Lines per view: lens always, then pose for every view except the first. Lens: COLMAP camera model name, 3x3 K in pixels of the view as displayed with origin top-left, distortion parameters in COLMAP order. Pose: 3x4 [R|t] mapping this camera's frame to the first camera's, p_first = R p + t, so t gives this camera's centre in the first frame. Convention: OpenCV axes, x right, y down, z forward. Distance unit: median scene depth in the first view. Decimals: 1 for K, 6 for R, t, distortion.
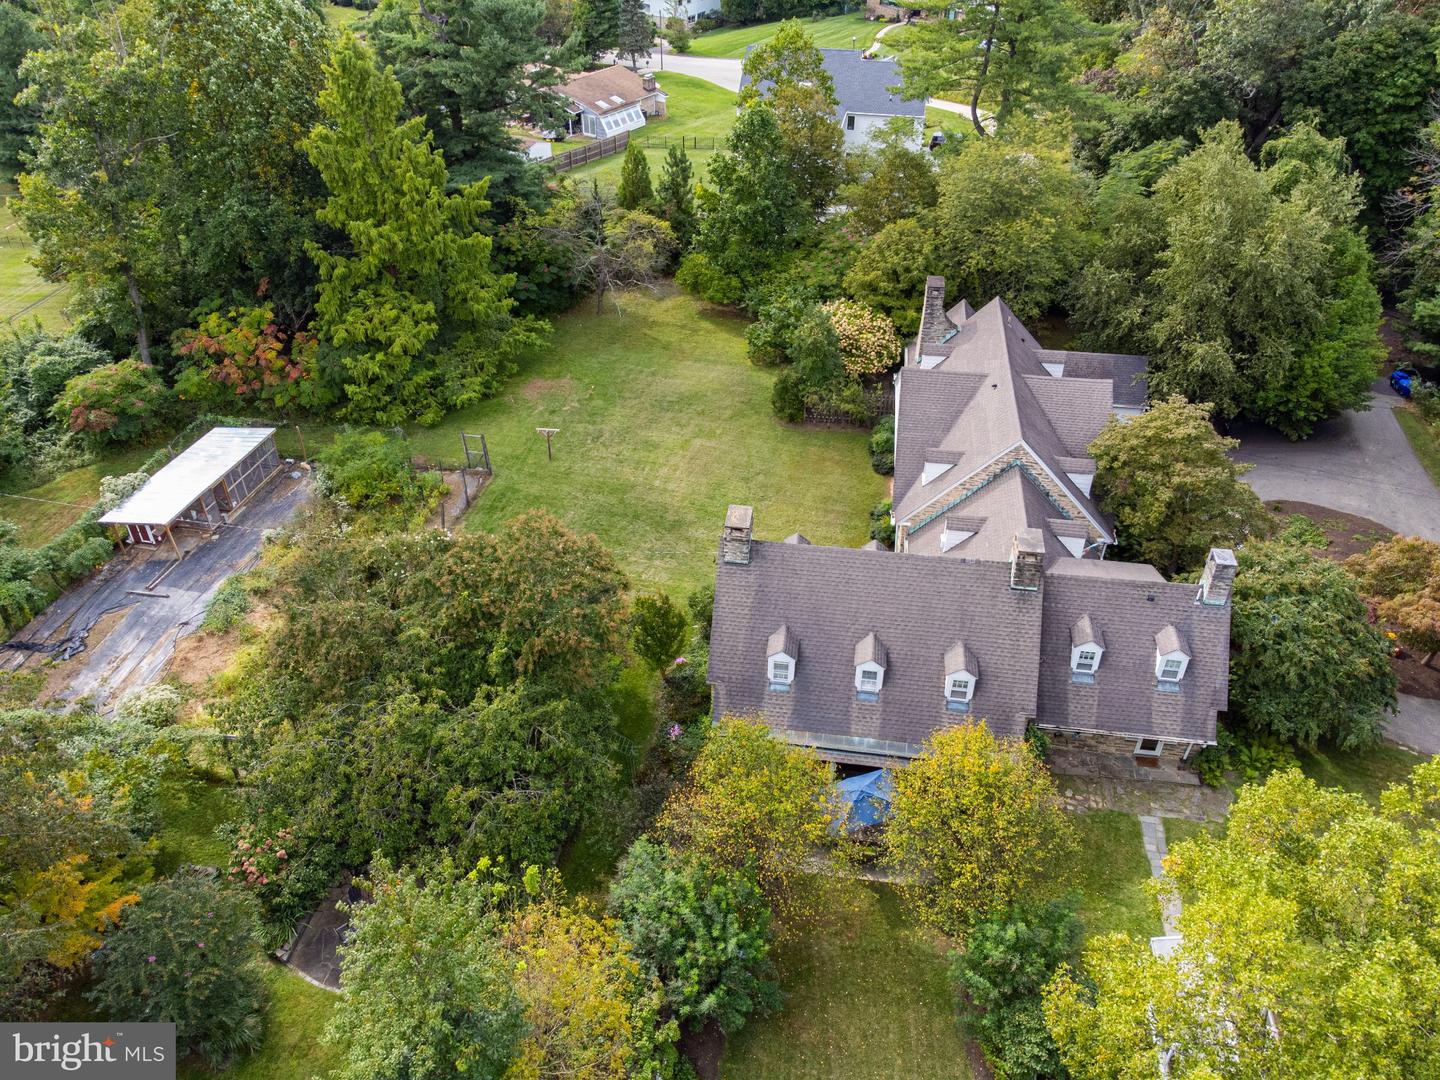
lens RADIAL K [[1067.6, 0, 720.0], [0, 1067.6, 540.0], [0, 0, 1]] dist [0.098591, -0.147816]
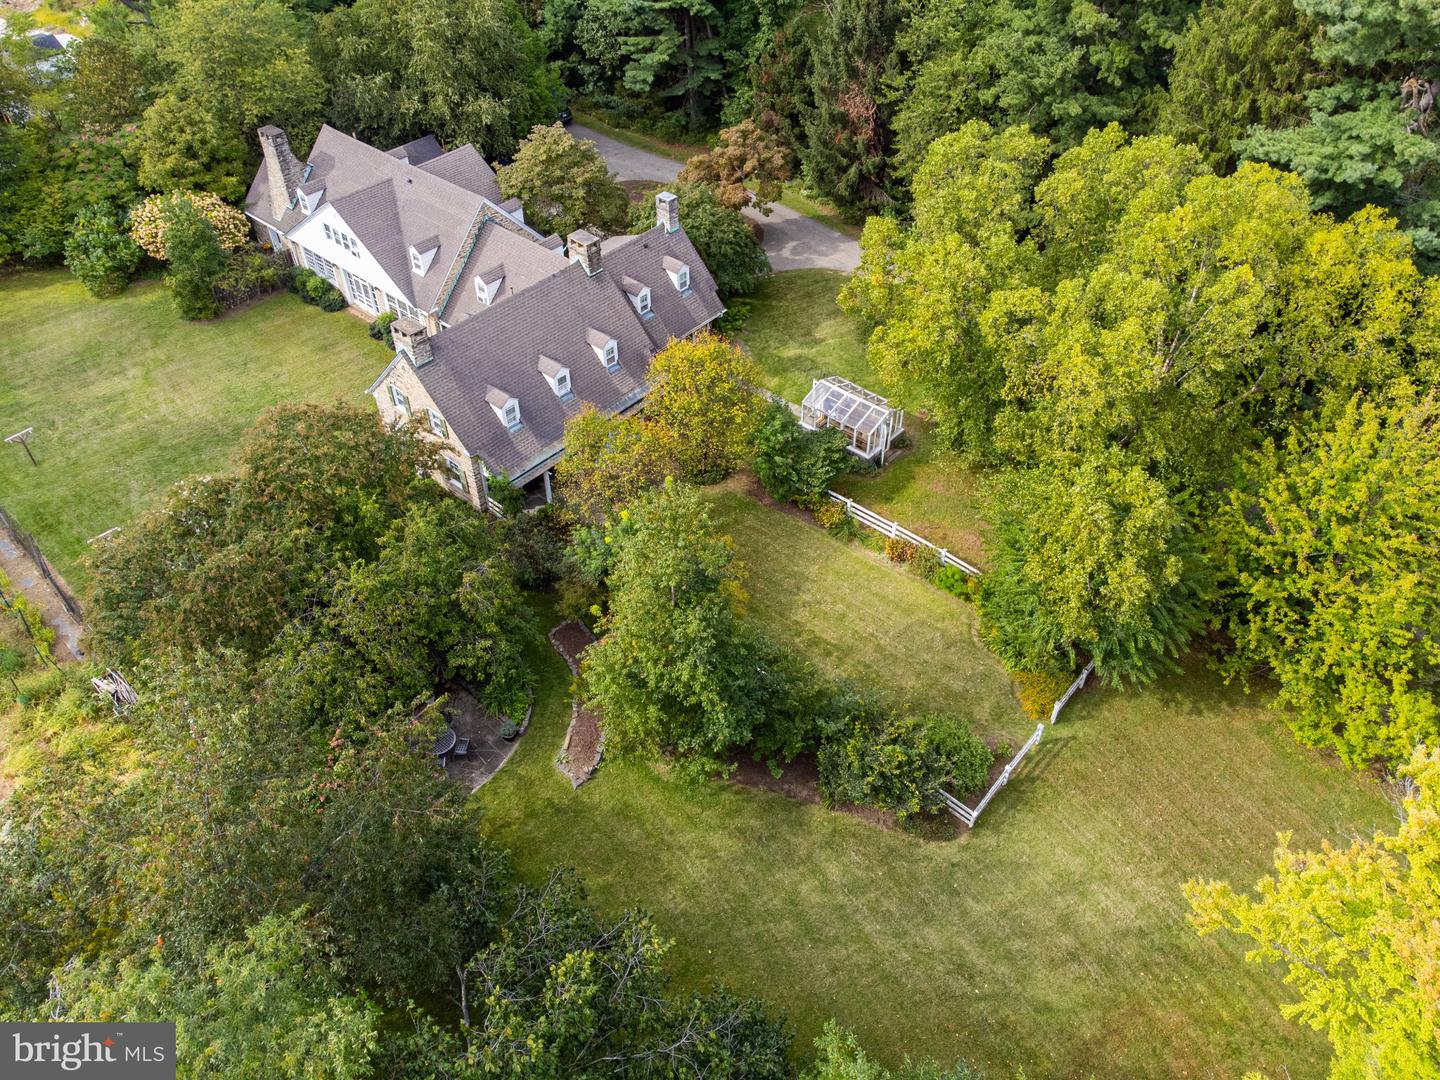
lens RADIAL K [[1056.6, 0, 720.0], [0, 1056.6, 540.0], [0, 0, 1]] dist [0.002593, 0.001415]
pose [[0.535587, -0.581177, 0.612683, -0.440606], [0.502673, 0.802387, 0.321706, -0.023960], [-0.678577, 0.135677, 0.721890, -0.020575]]
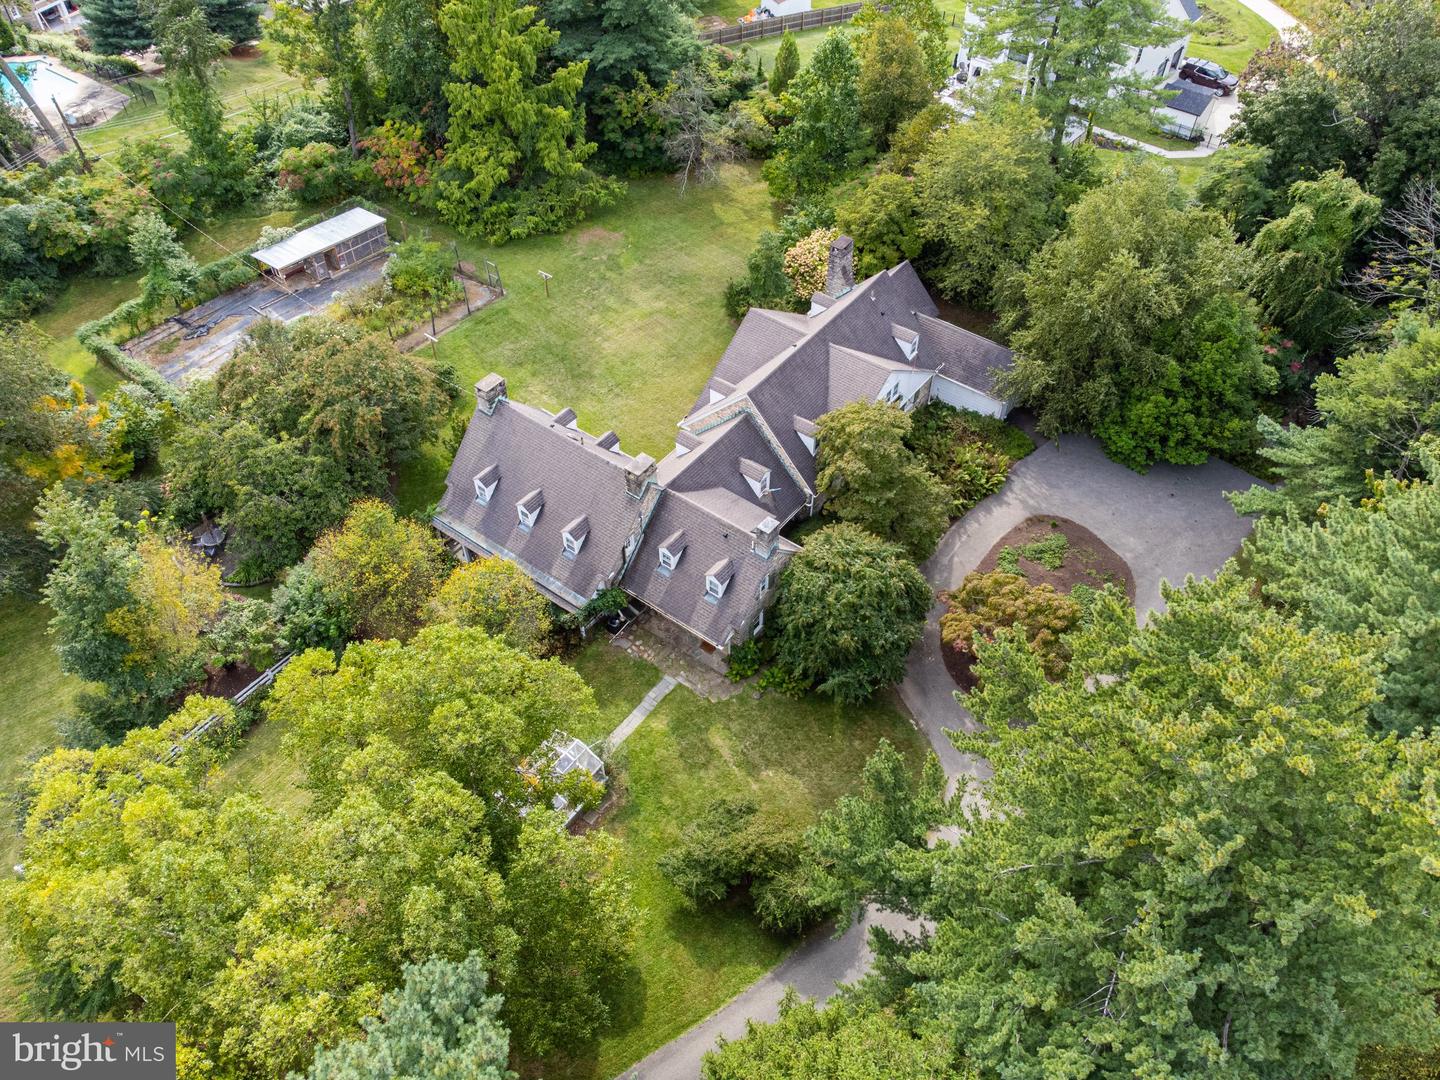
lens RADIAL K [[1056.6, 0, 720.0], [0, 1056.6, 540.0], [0, 0, 1]] dist [0.002593, 0.001415]
pose [[0.875609, 0.358840, -0.323331, 0.573826], [-0.288873, 0.925522, 0.244871, -0.181944], [0.387119, -0.121010, 0.914054, -0.144236]]
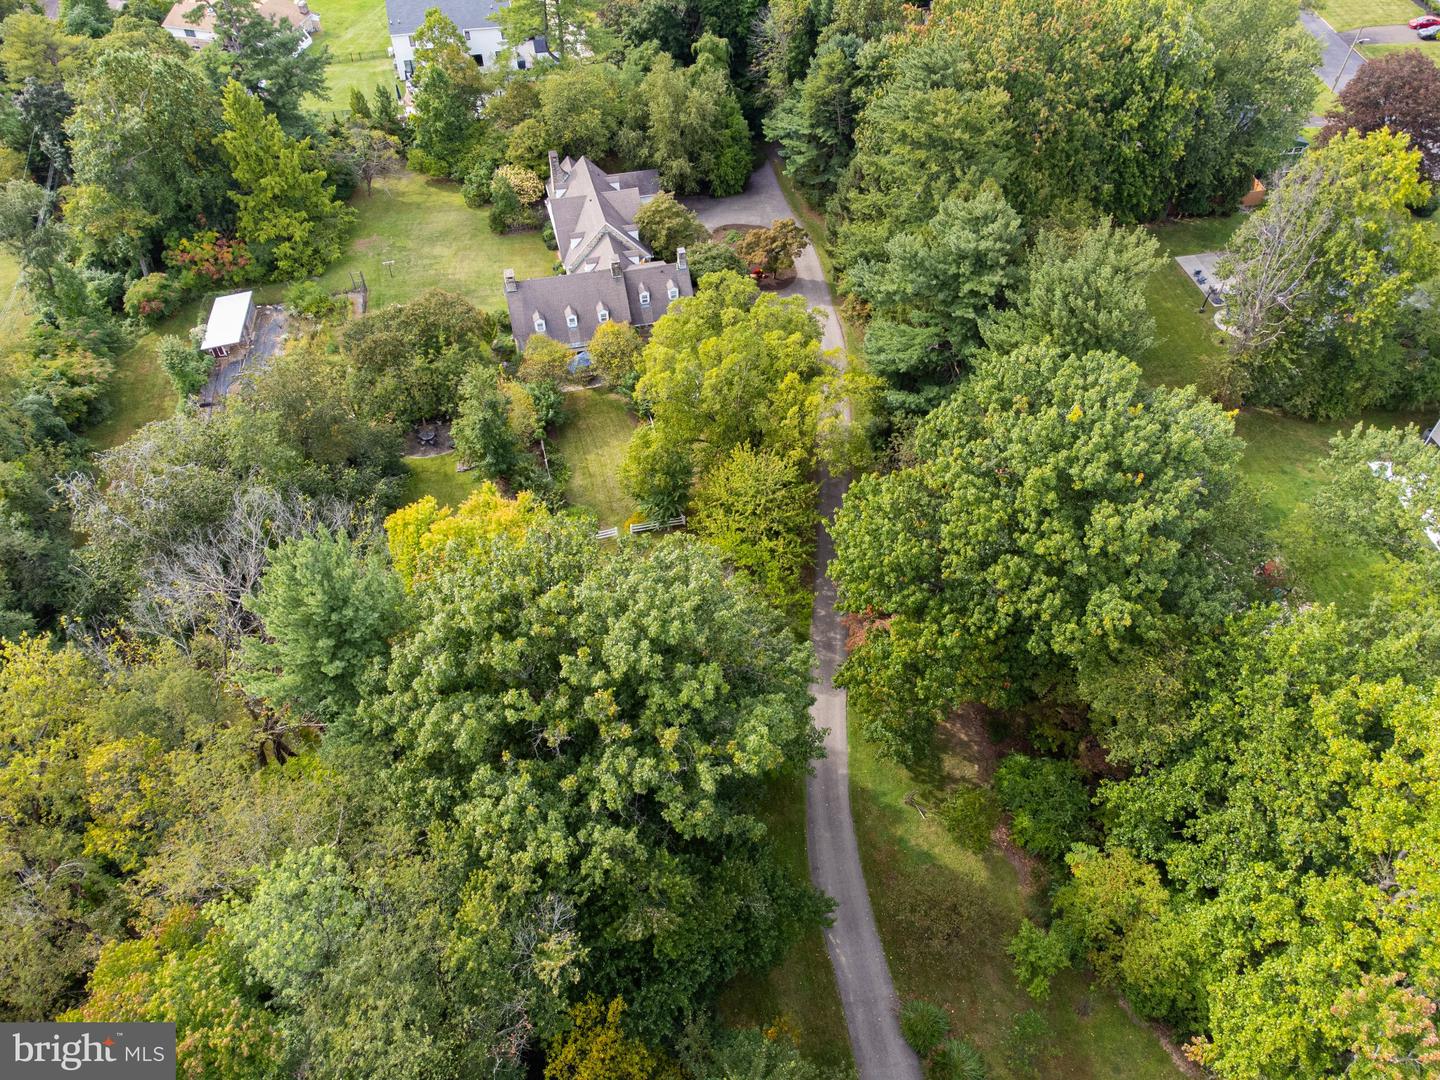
lens RADIAL K [[1056.6, 0, 720.0], [0, 1056.6, 540.0], [0, 0, 1]] dist [0.002593, 0.001415]
pose [[0.925449, -0.279629, 0.255640, -0.240138], [0.227079, 0.949497, 0.216542, 0.107274], [-0.303280, -0.142348, 0.942209, -1.170841]]
